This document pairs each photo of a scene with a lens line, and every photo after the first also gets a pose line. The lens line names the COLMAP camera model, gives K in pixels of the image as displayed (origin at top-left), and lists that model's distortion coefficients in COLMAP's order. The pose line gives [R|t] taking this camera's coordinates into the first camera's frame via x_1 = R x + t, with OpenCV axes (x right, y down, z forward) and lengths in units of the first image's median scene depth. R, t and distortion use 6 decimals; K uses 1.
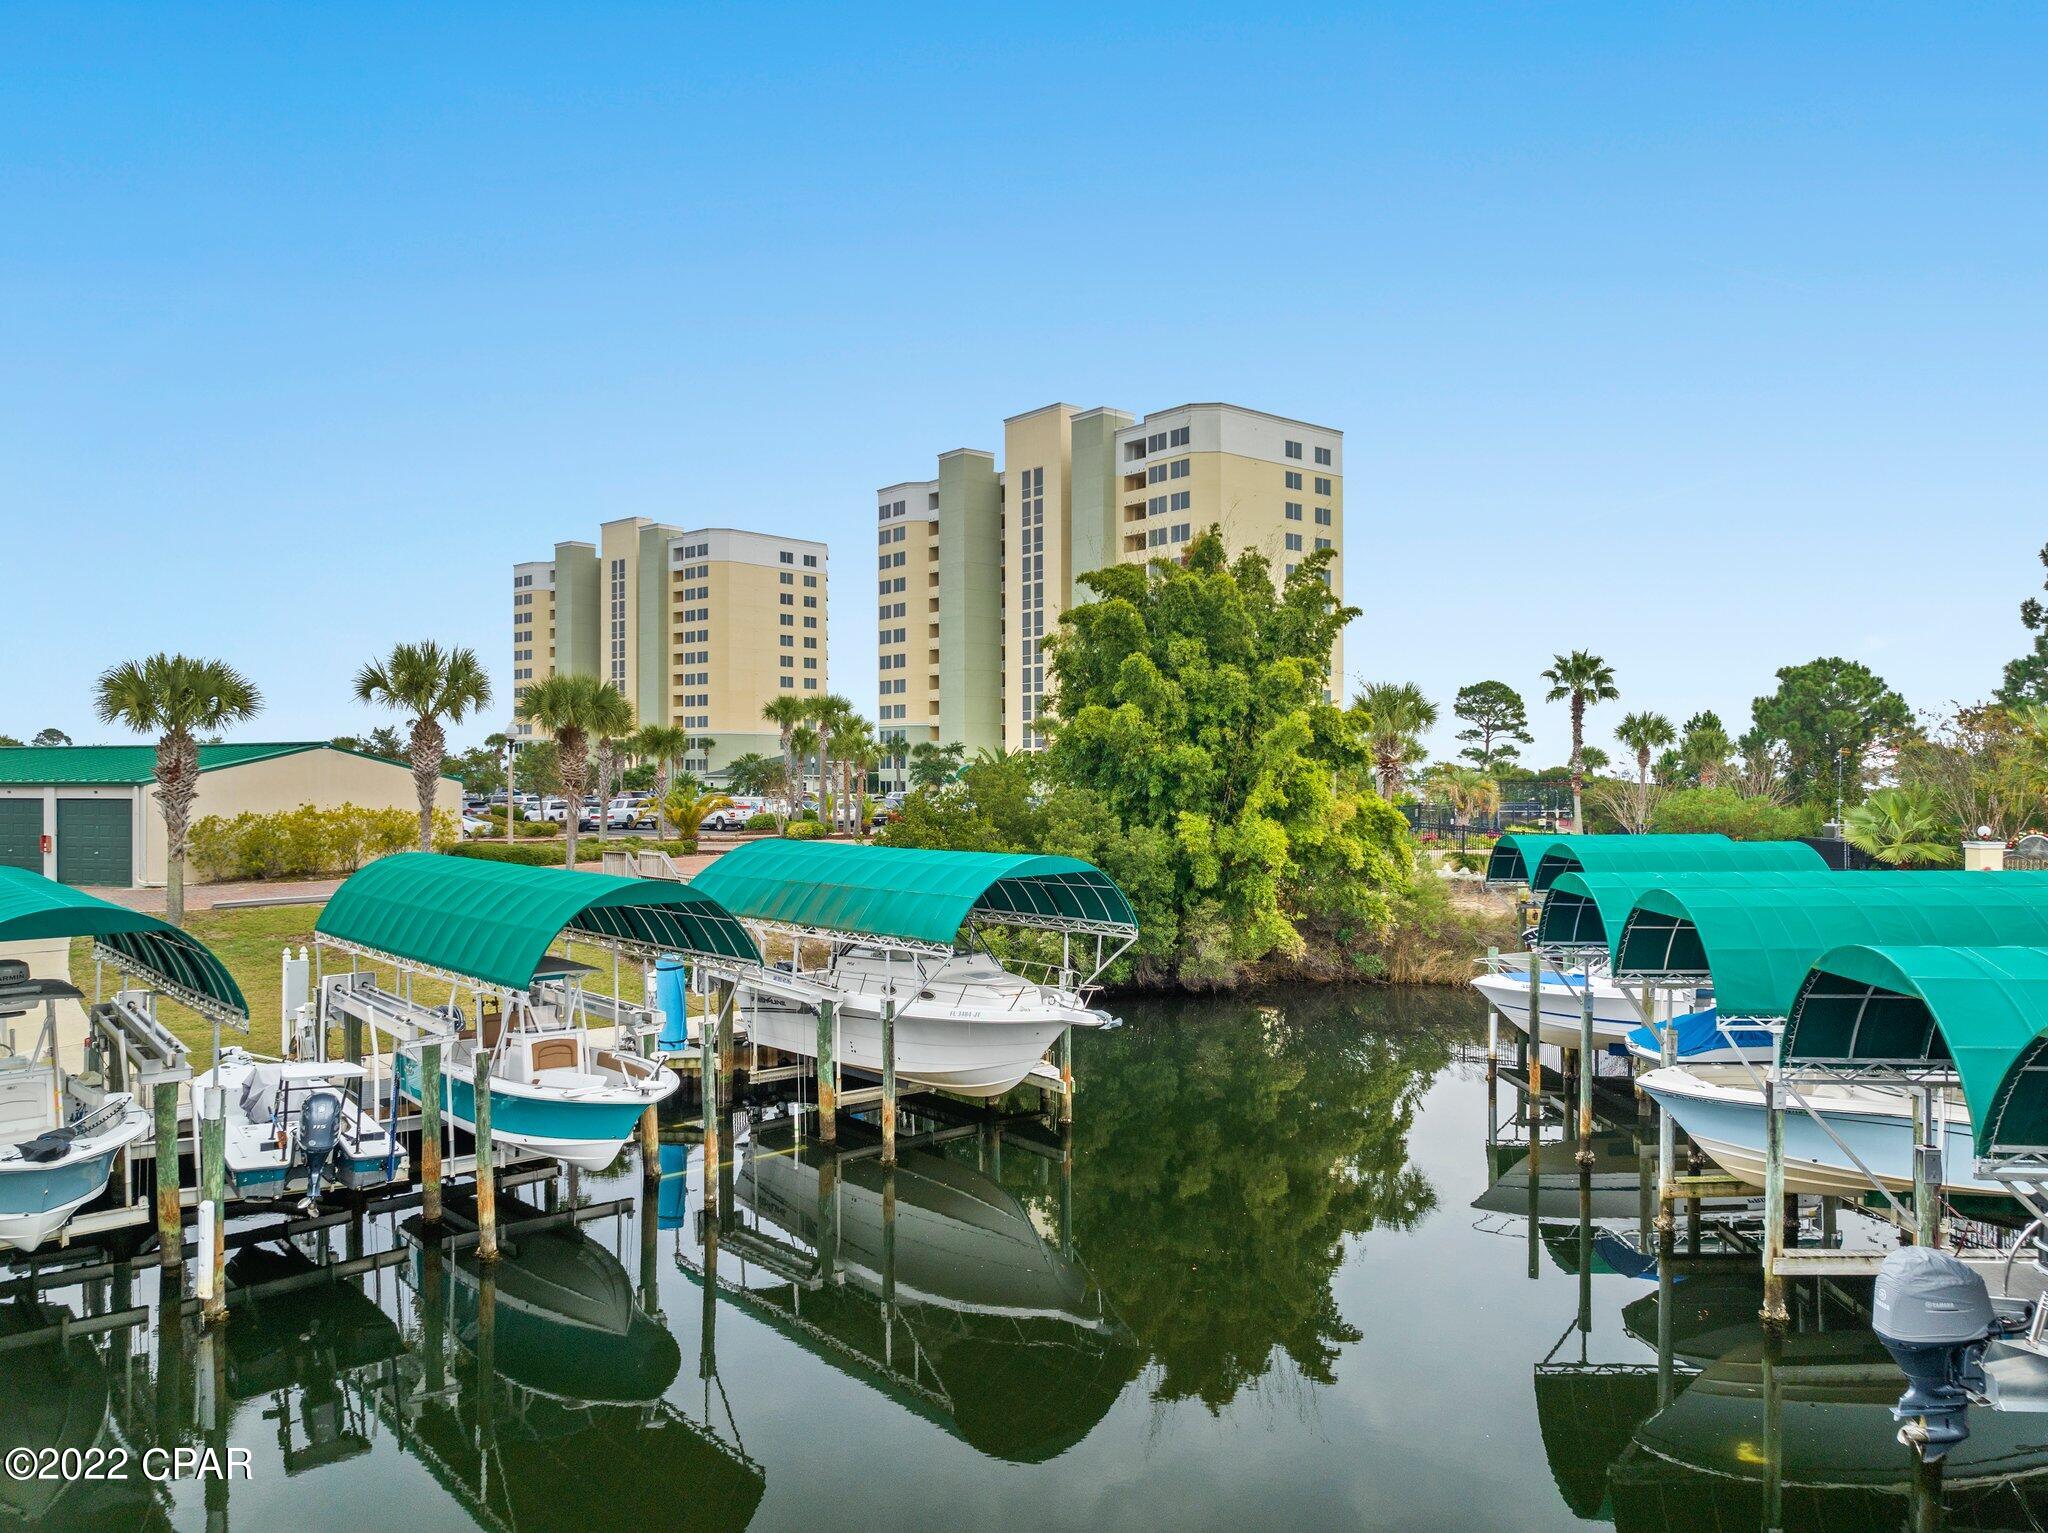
lens RADIAL K [[1448.6, 0, 1024.6], [0, 1448.6, 767.8], [0, 0, 1]] dist [-0.011637, -0.003198]
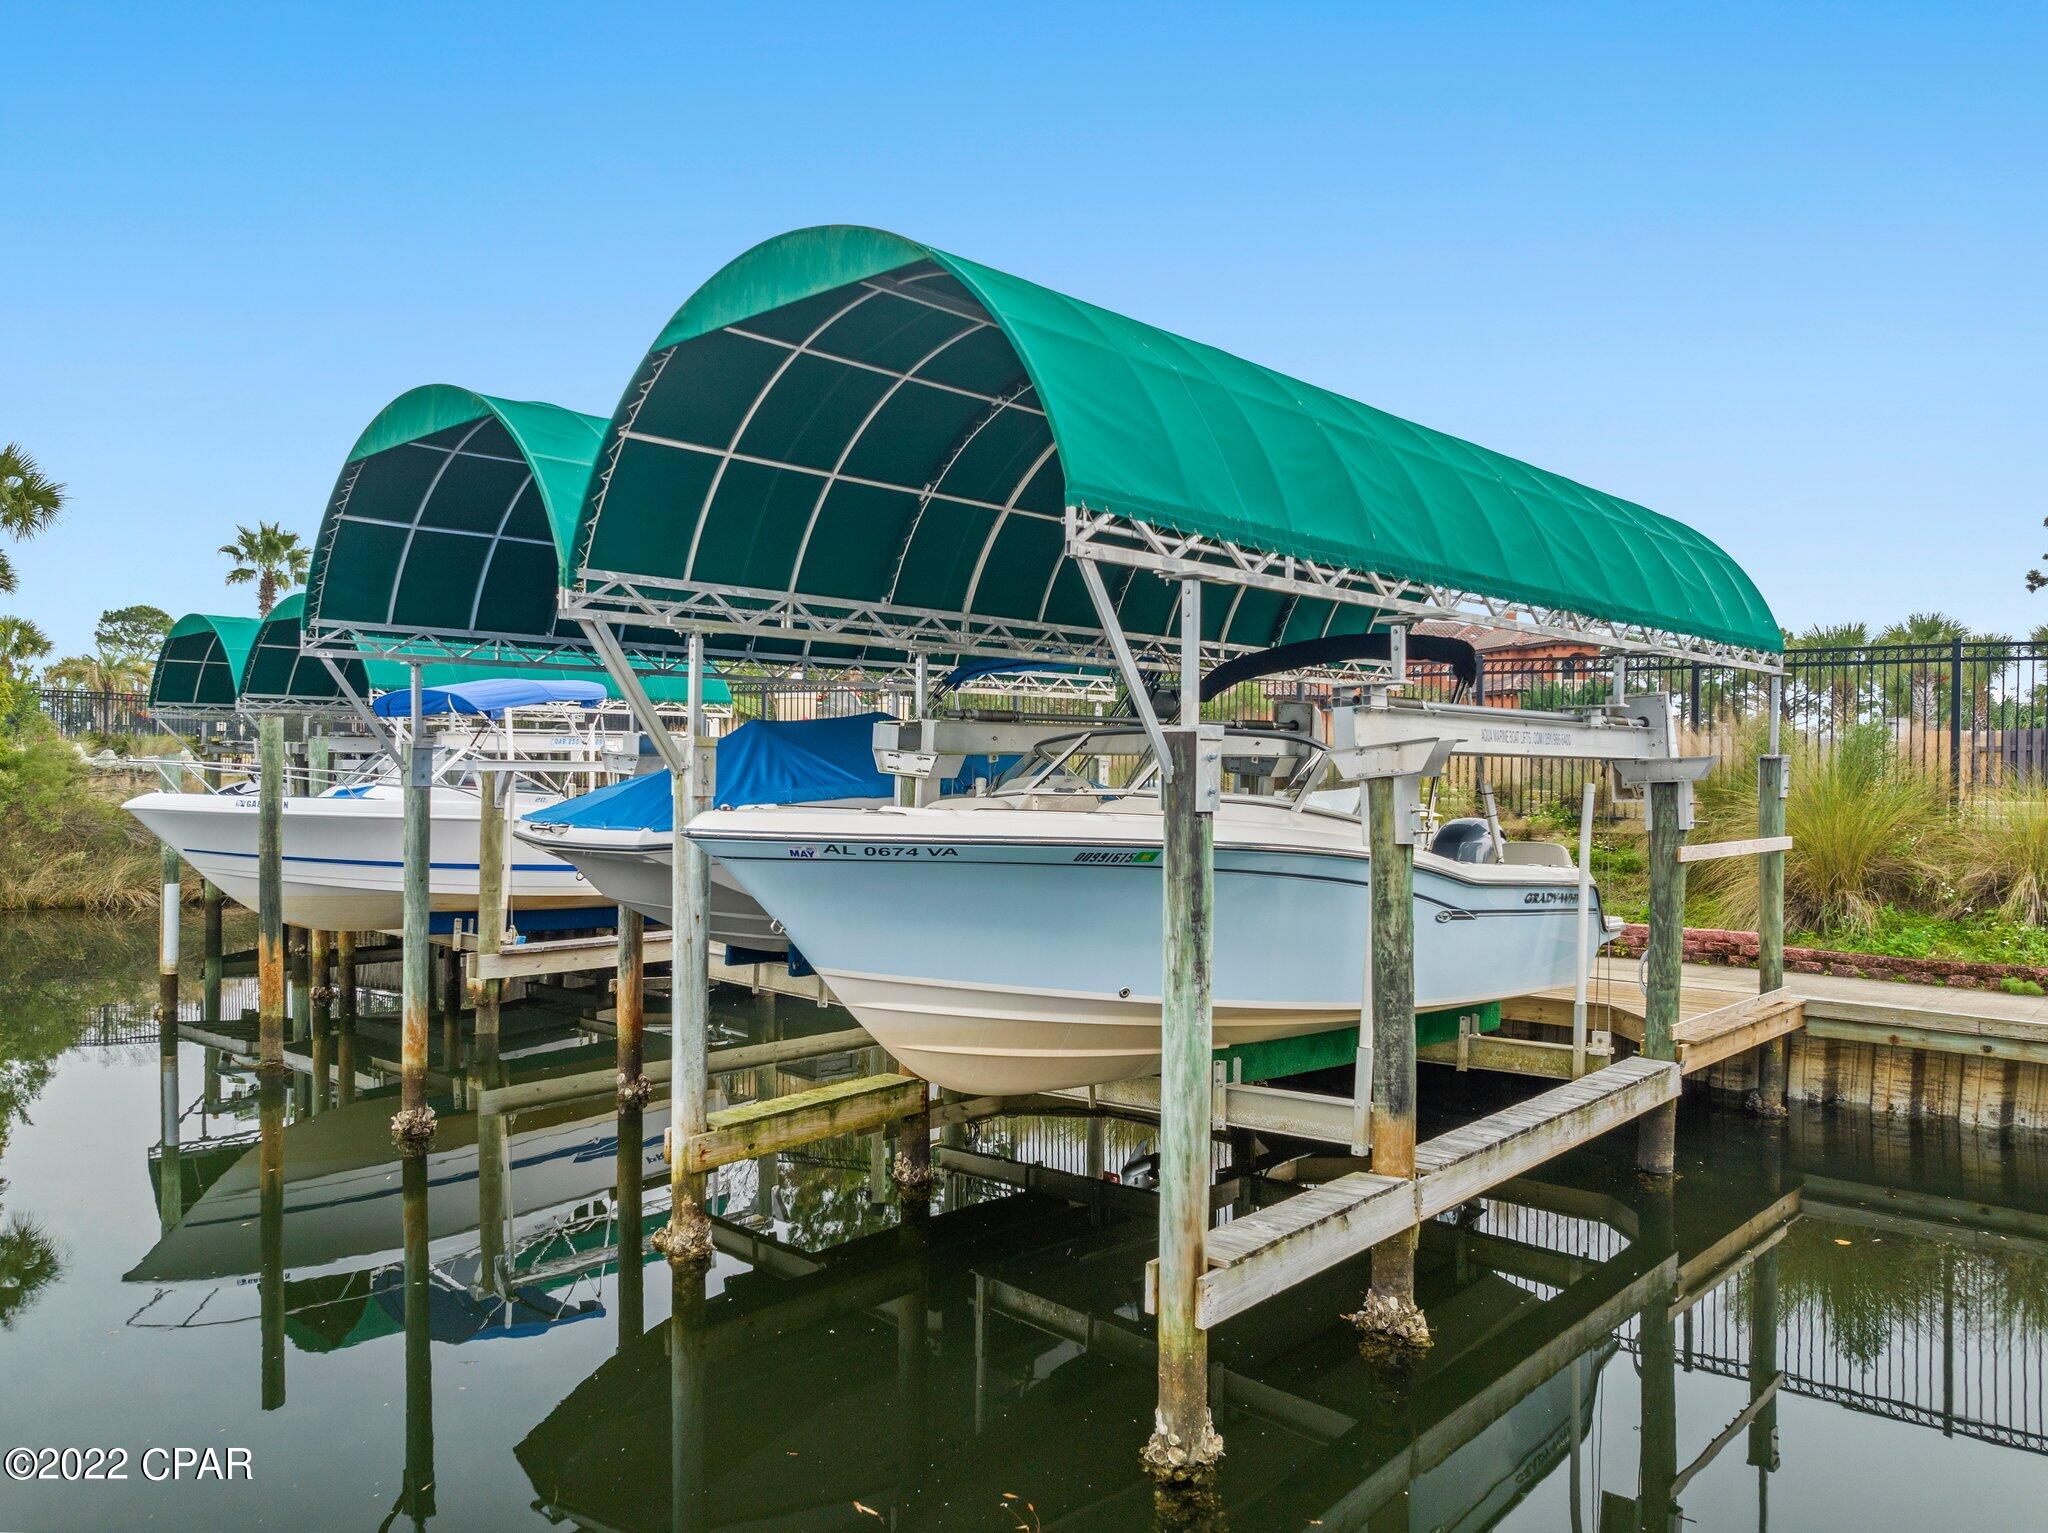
lens RADIAL K [[1448.6, 0, 1013.7], [0, 1448.6, 761.6], [0, 0, 1]] dist [-0.011637, -0.003198]
pose [[0.655517, -0.000196, 0.755181, 0.094968], [-0.005006, 0.999977, 0.004605, 0.084962], [-0.755164, -0.006799, 0.655501, 0.310844]]
